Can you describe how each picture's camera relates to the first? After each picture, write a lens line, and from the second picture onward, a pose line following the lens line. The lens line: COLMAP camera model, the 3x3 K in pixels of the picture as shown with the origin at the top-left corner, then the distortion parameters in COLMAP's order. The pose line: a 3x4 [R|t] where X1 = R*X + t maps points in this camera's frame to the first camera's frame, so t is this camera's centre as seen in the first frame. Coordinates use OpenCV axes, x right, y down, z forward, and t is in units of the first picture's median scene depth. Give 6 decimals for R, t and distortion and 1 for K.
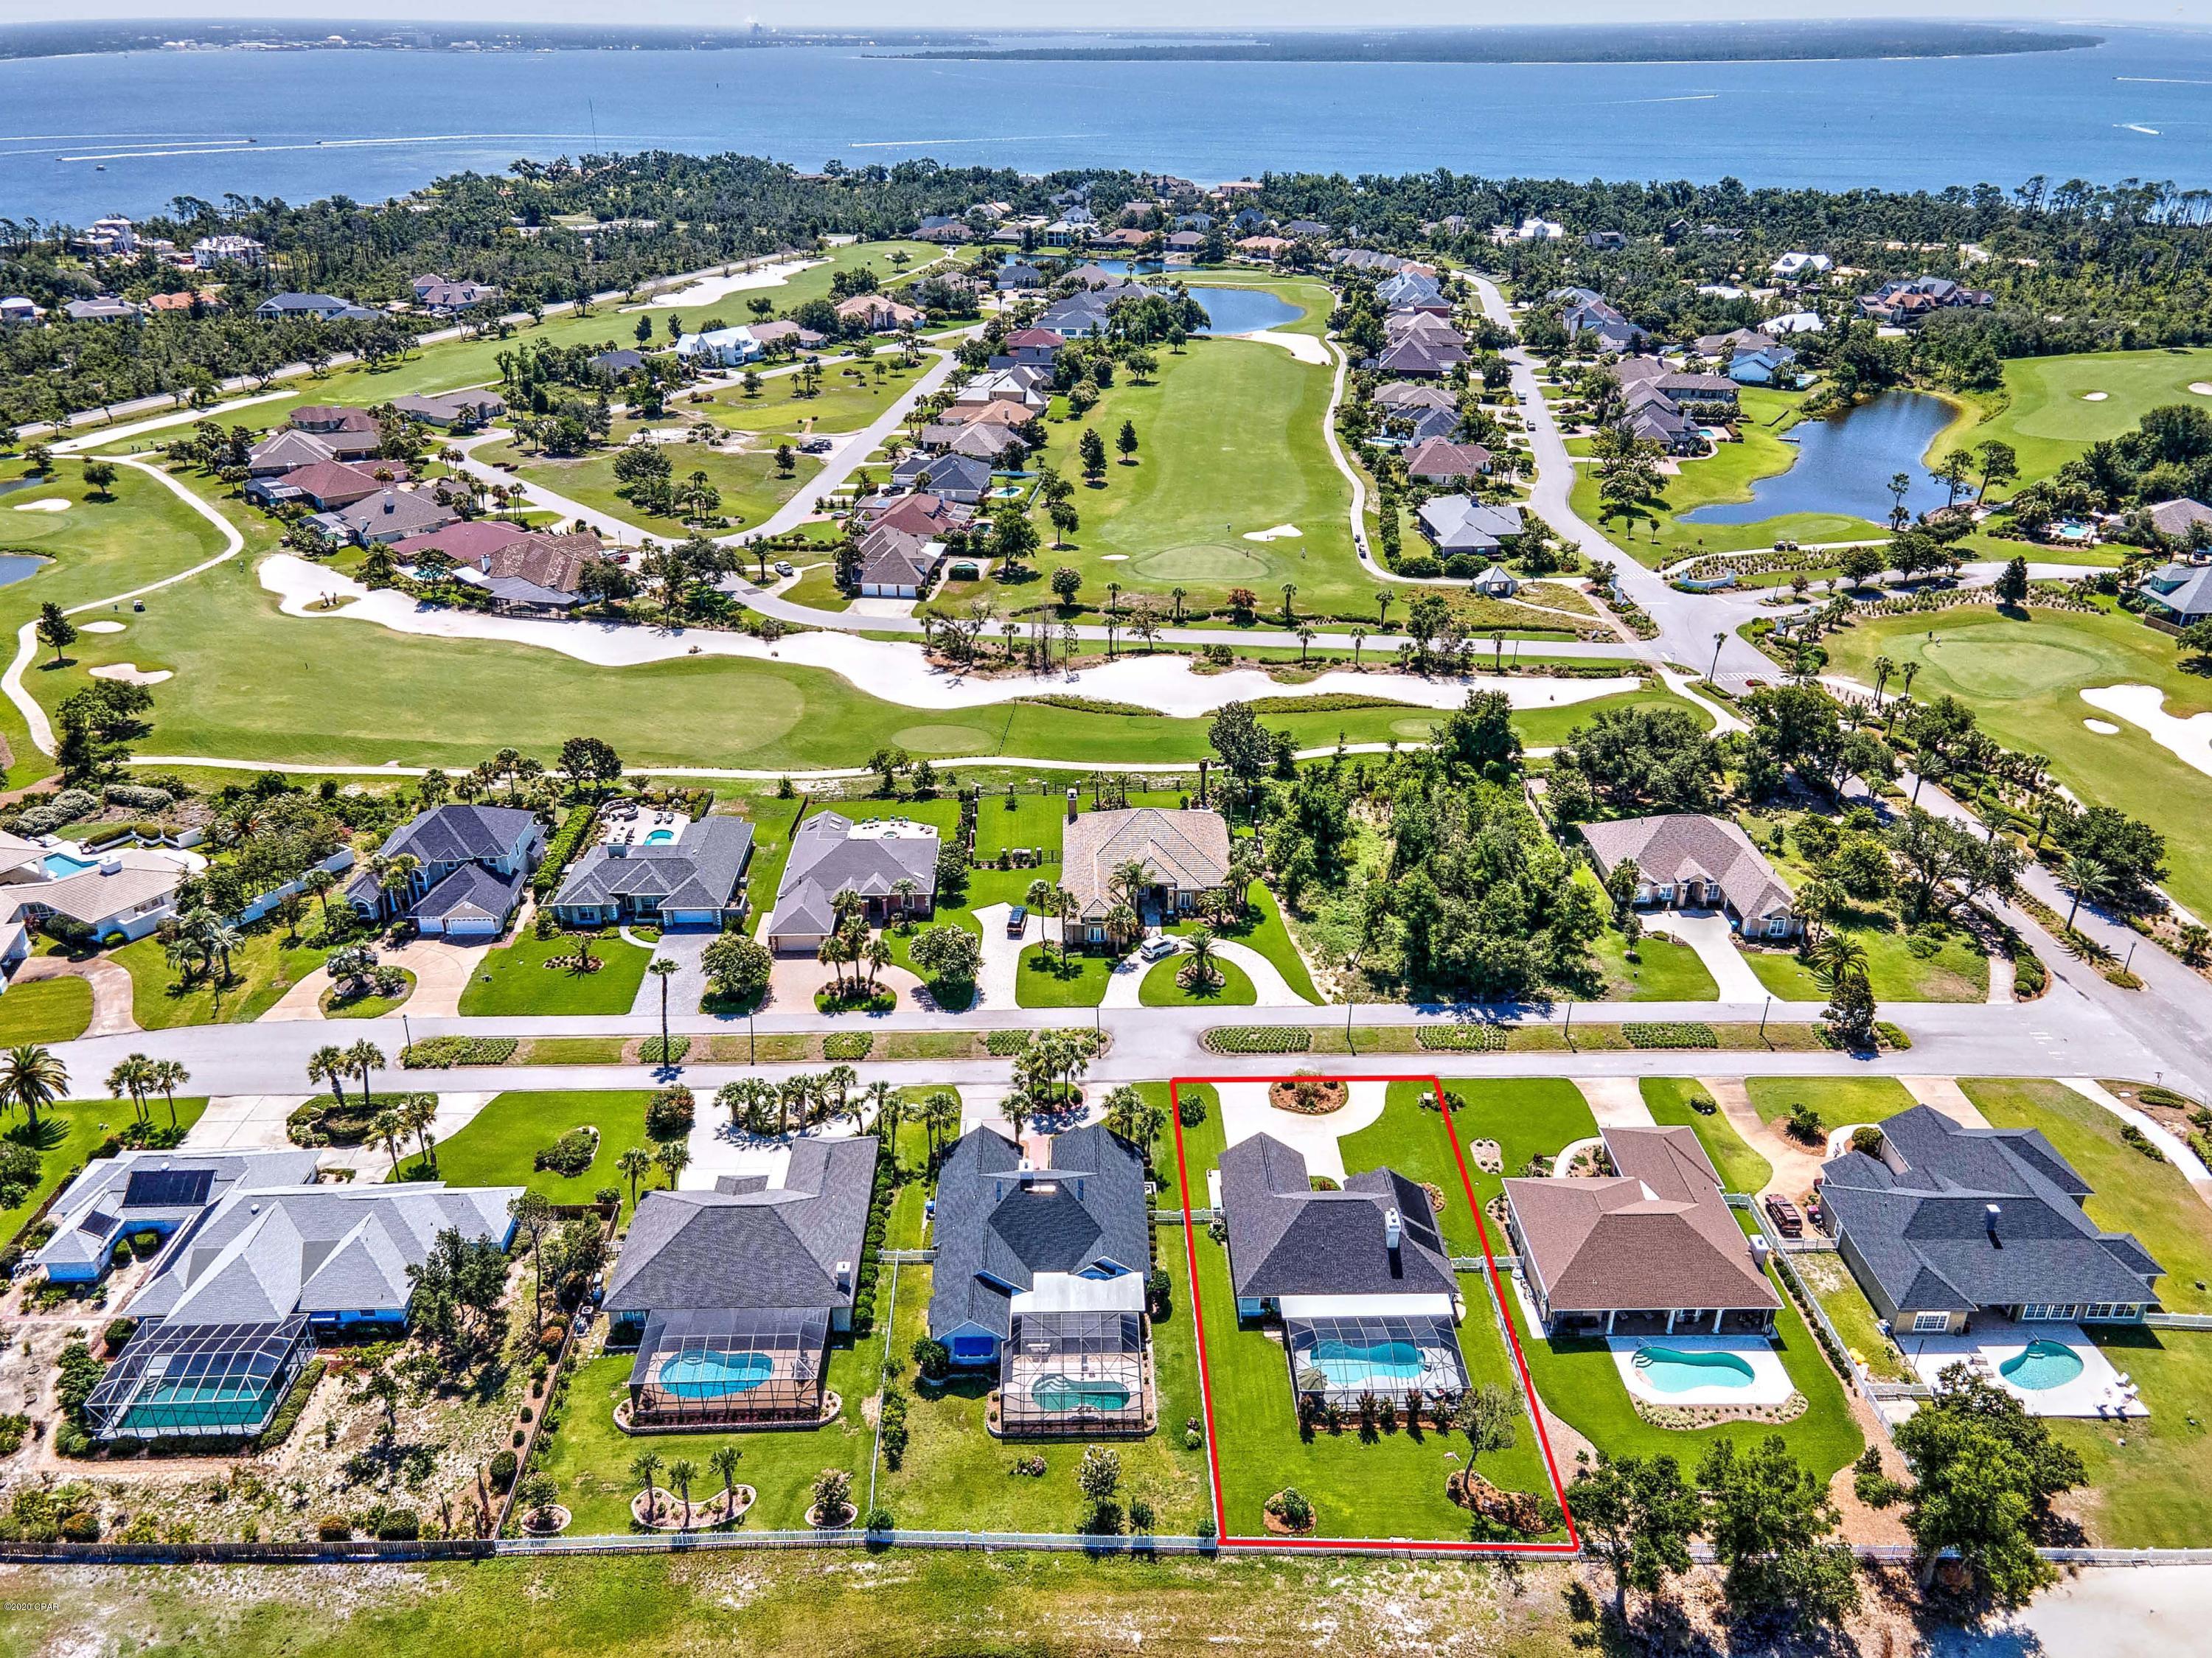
lens RADIAL K [[1651.8, 0, 1102.3], [0, 1651.8, 759.1], [0, 0, 1]] dist [0.032033, 0.017780]
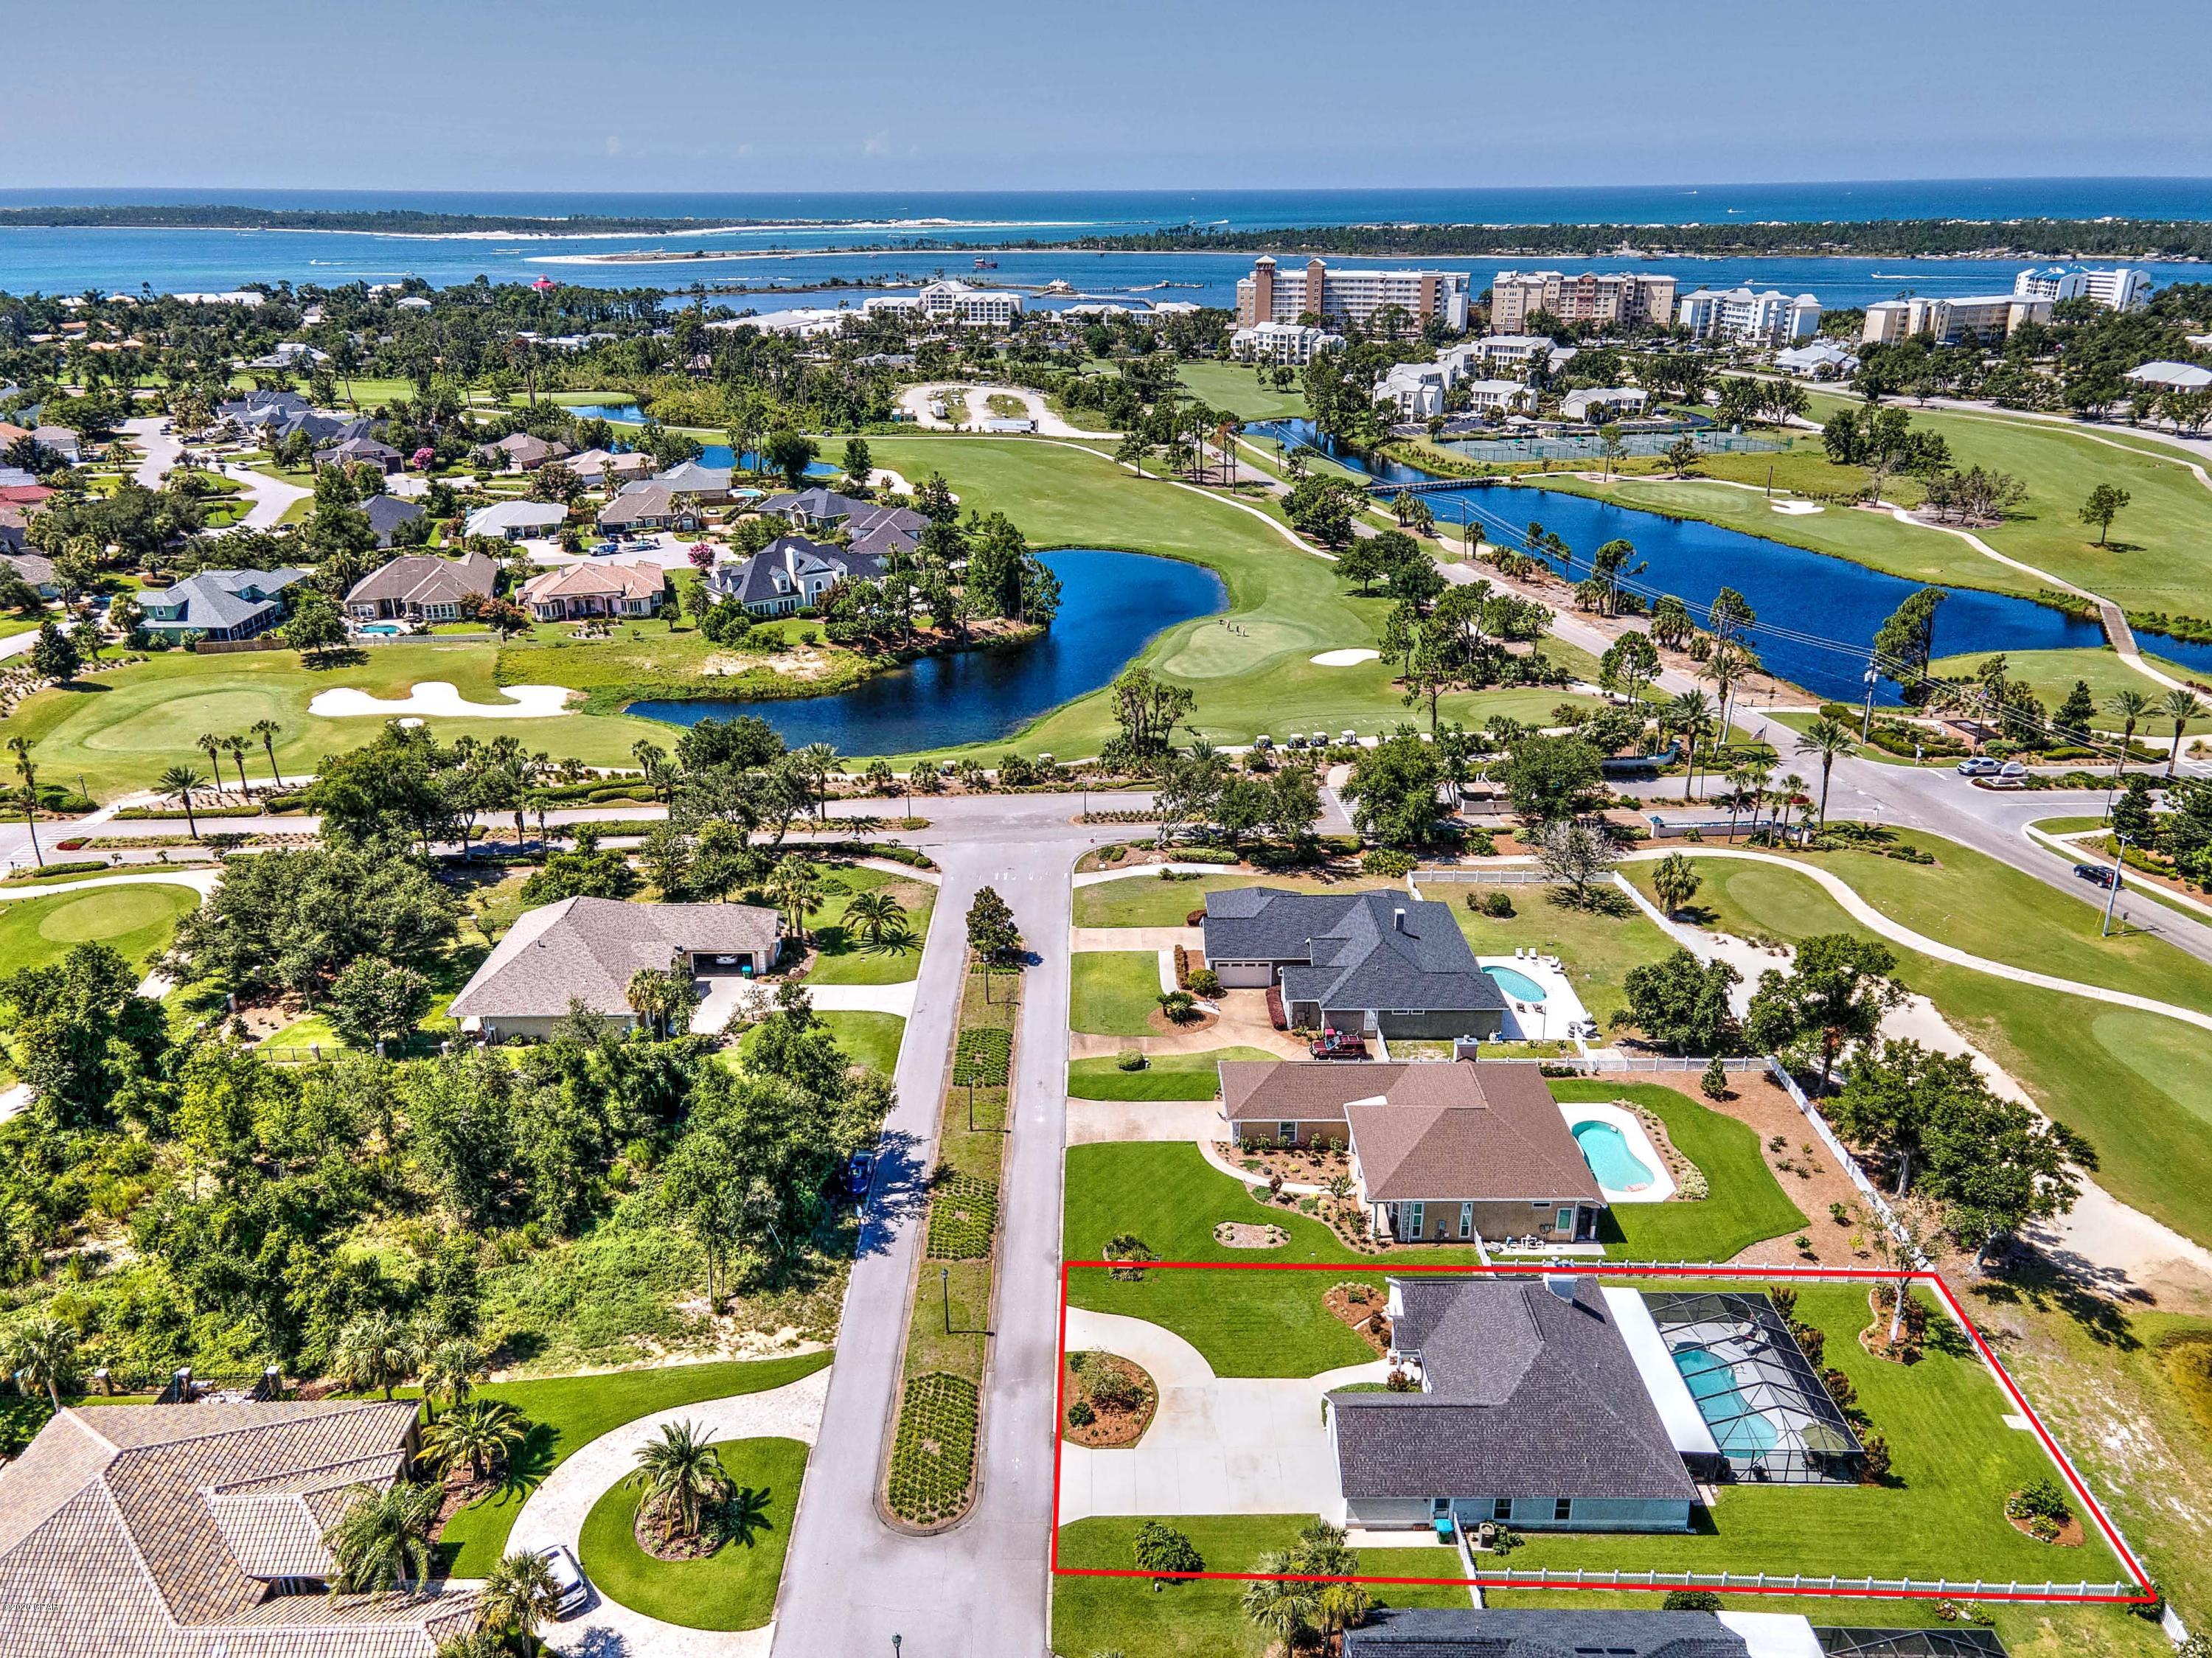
lens RADIAL K [[1651.8, 0, 1102.3], [0, 1651.8, 759.1], [0, 0, 1]] dist [0.032033, 0.017780]
pose [[0.018300, -0.323955, 0.945895, -0.255378], [0.411419, 0.864687, 0.288183, -0.114967], [-0.911262, 0.383886, 0.149105, 0.593836]]
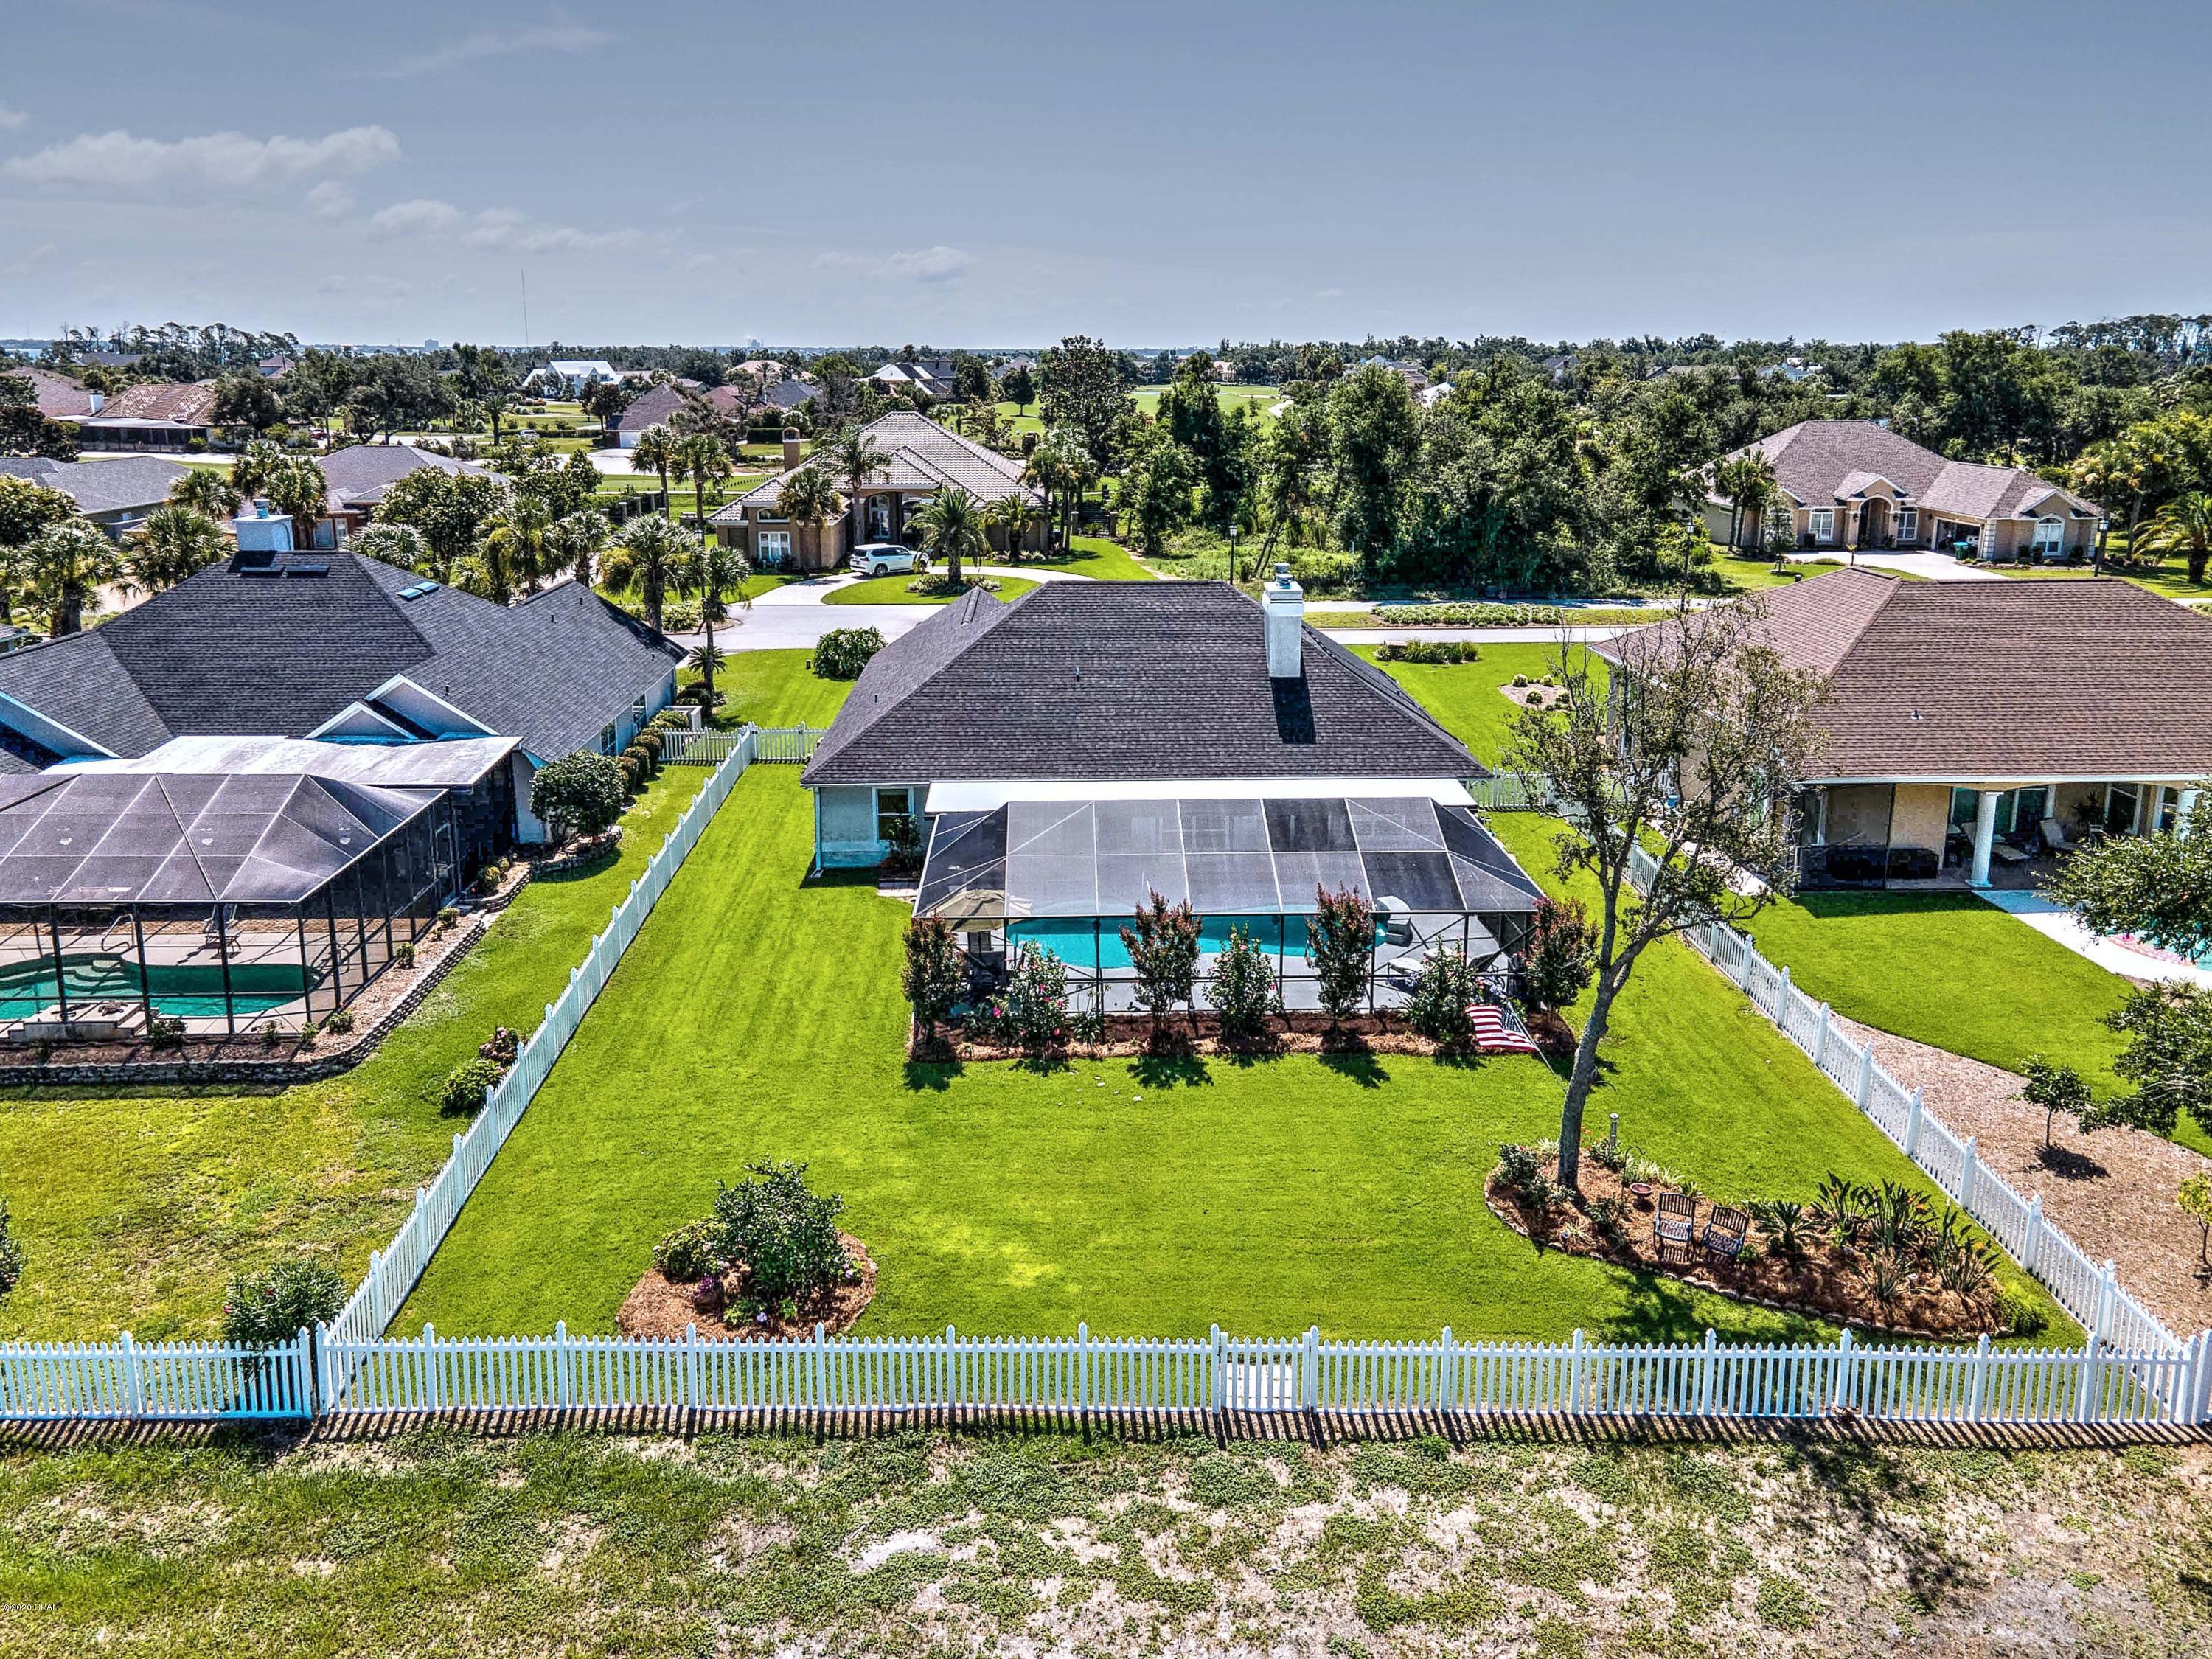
lens RADIAL K [[1652.0, 0, 1102.3], [0, 1652.0, 759.6], [0, 0, 1]] dist [0.032033, 0.017780]
pose [[0.999942, 0.000051, 0.010808, 0.080575], [0.001826, 0.984806, -0.173646, 0.221445], [-0.010652, 0.173656, 0.984749, 0.406436]]
